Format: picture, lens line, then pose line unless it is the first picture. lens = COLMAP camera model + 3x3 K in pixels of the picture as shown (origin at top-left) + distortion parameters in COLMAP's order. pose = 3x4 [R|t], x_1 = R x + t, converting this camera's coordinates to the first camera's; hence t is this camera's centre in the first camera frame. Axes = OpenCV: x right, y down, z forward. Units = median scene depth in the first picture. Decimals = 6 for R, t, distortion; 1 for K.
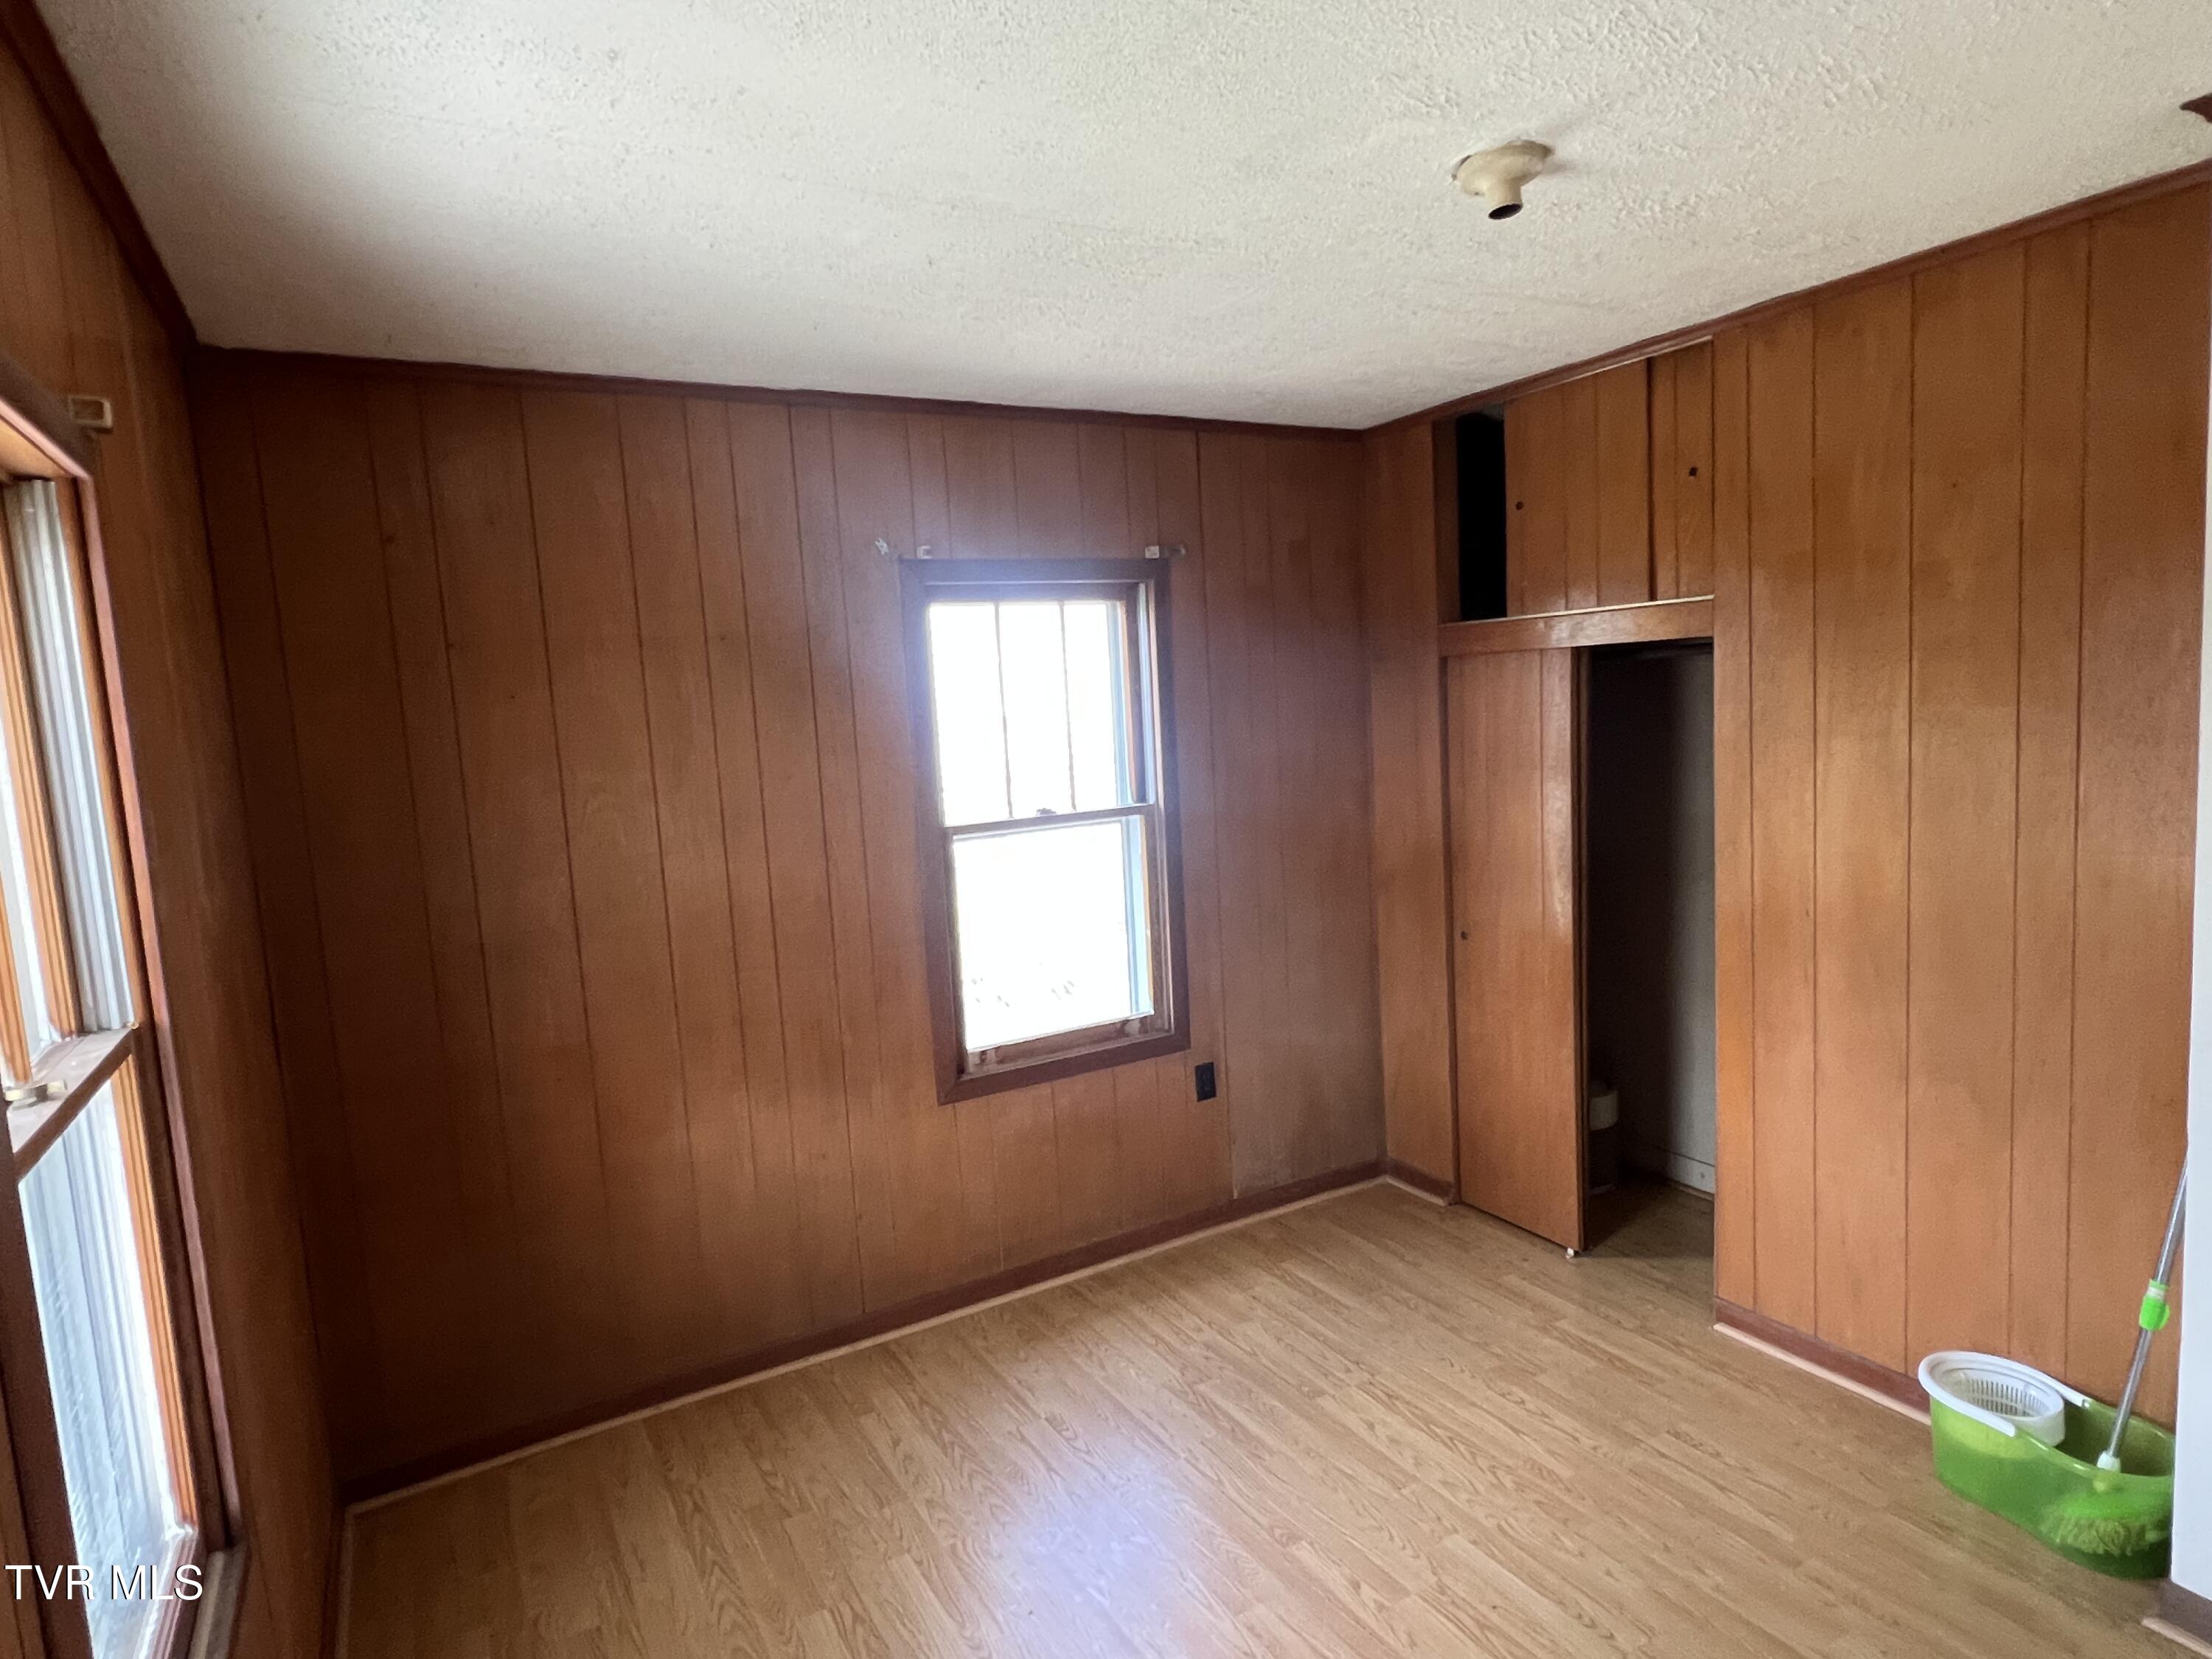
lens RADIAL K [[1235.1, 0, 1099.9], [0, 1235.1, 830.5], [0, 0, 1]] dist [-0.003688, 0.001538]
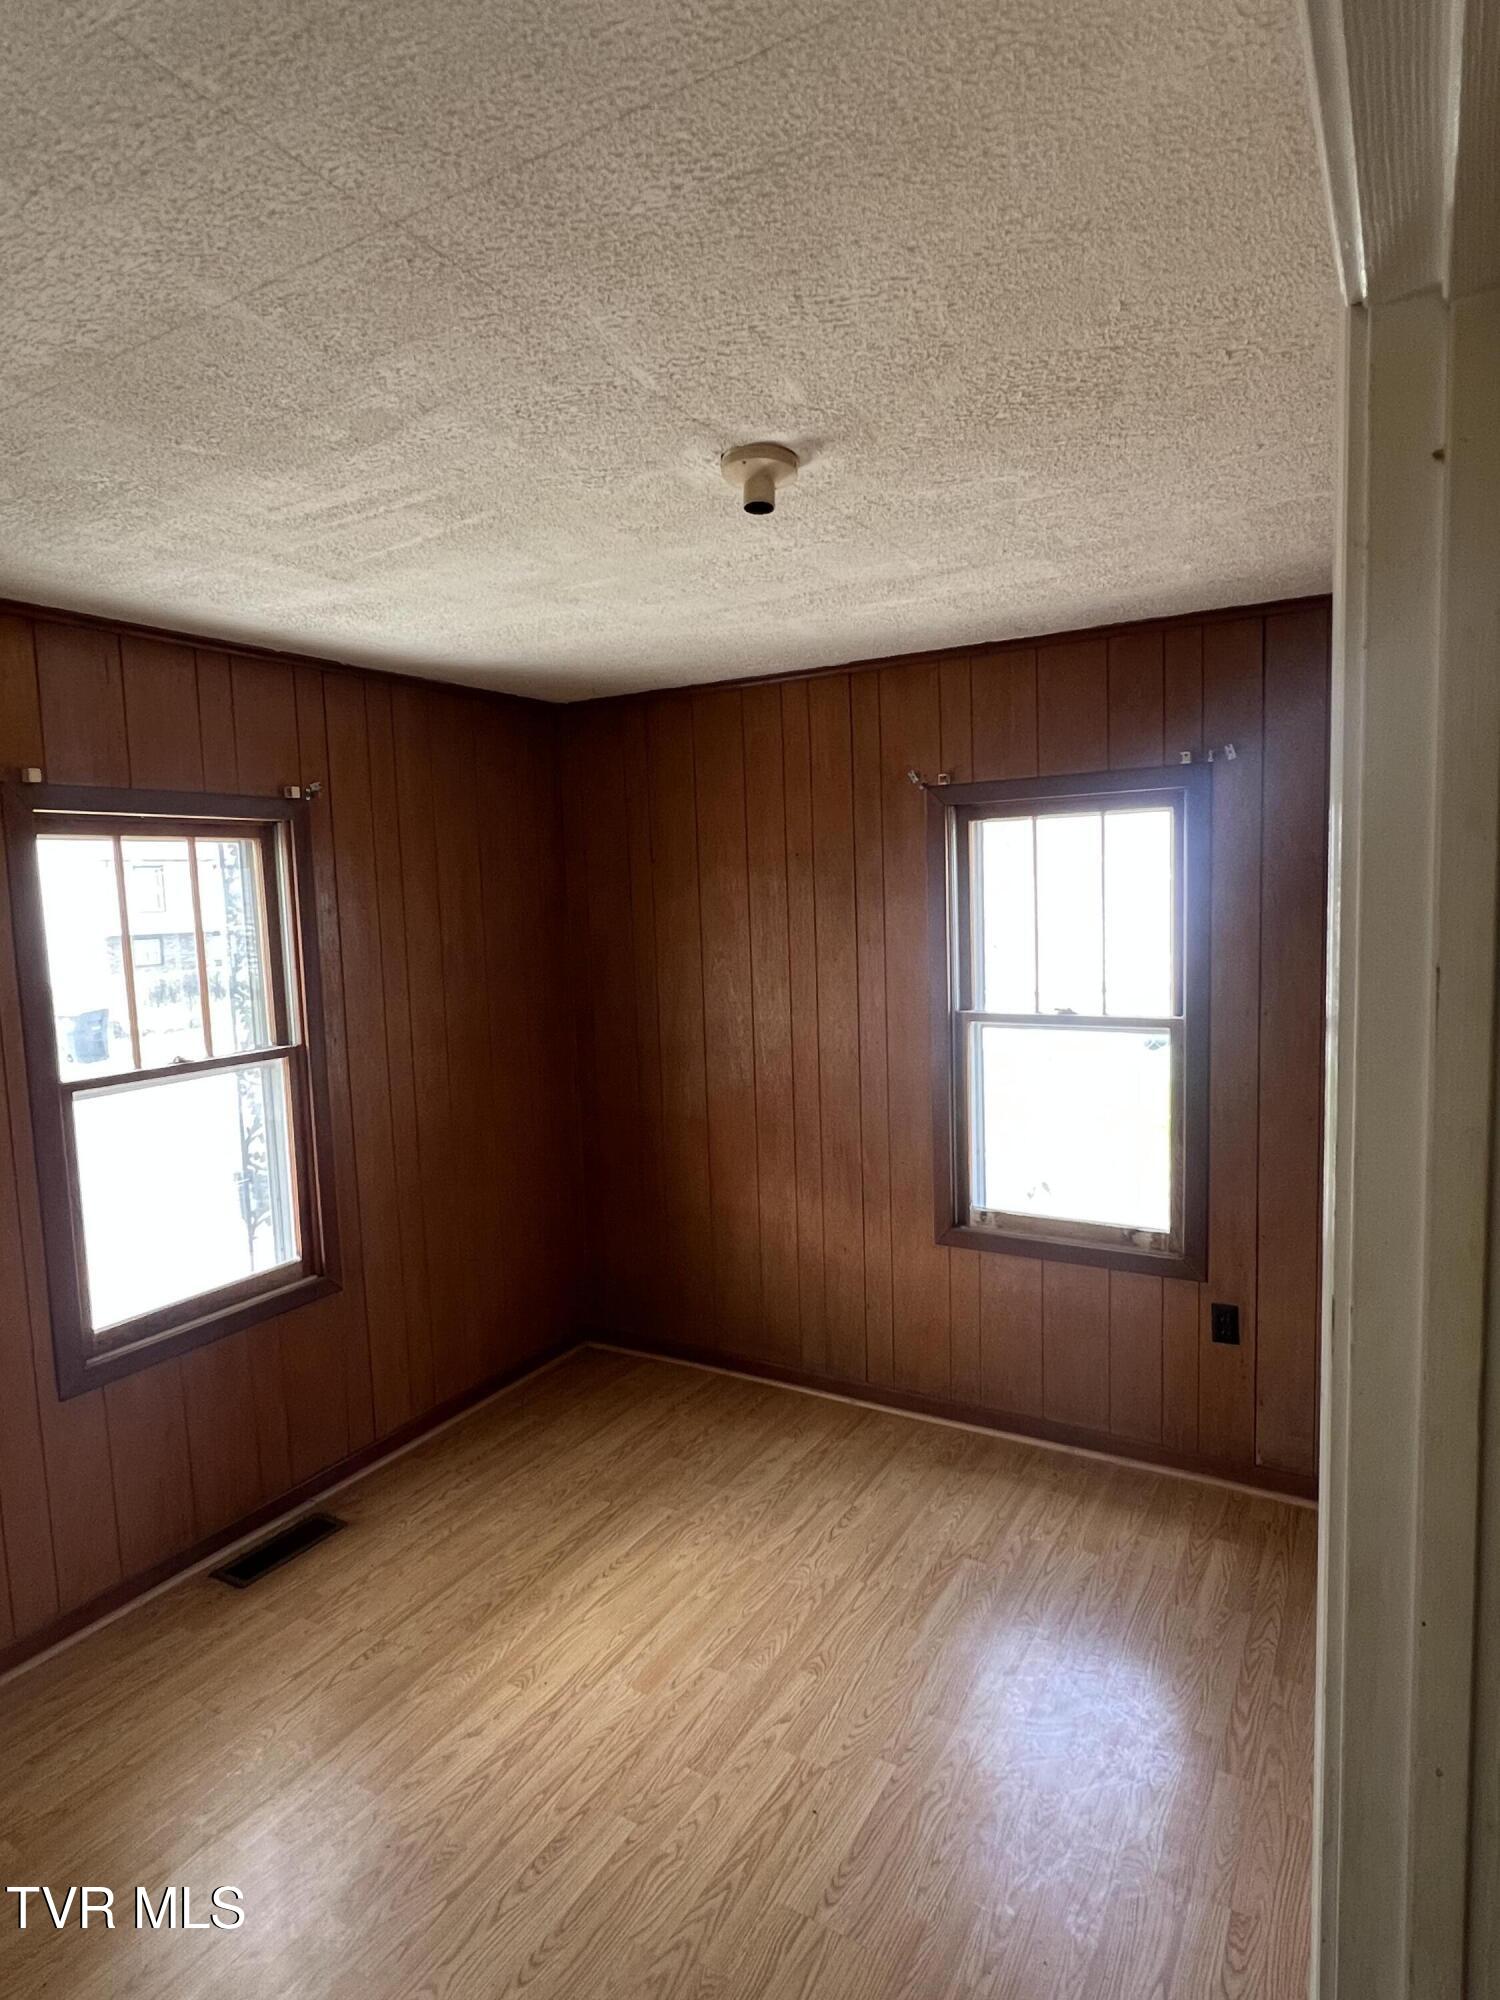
lens RADIAL K [[1116.8, 0, 746.5], [0, 1116.8, 998.4], [0, 0, 1]] dist [-0.003688, 0.001538]
pose [[0.493585, 0.126521, -0.860445, 0.697817], [-0.089362, 0.991503, 0.094531, -0.100335], [0.865094, 0.030232, 0.500698, 0.305651]]
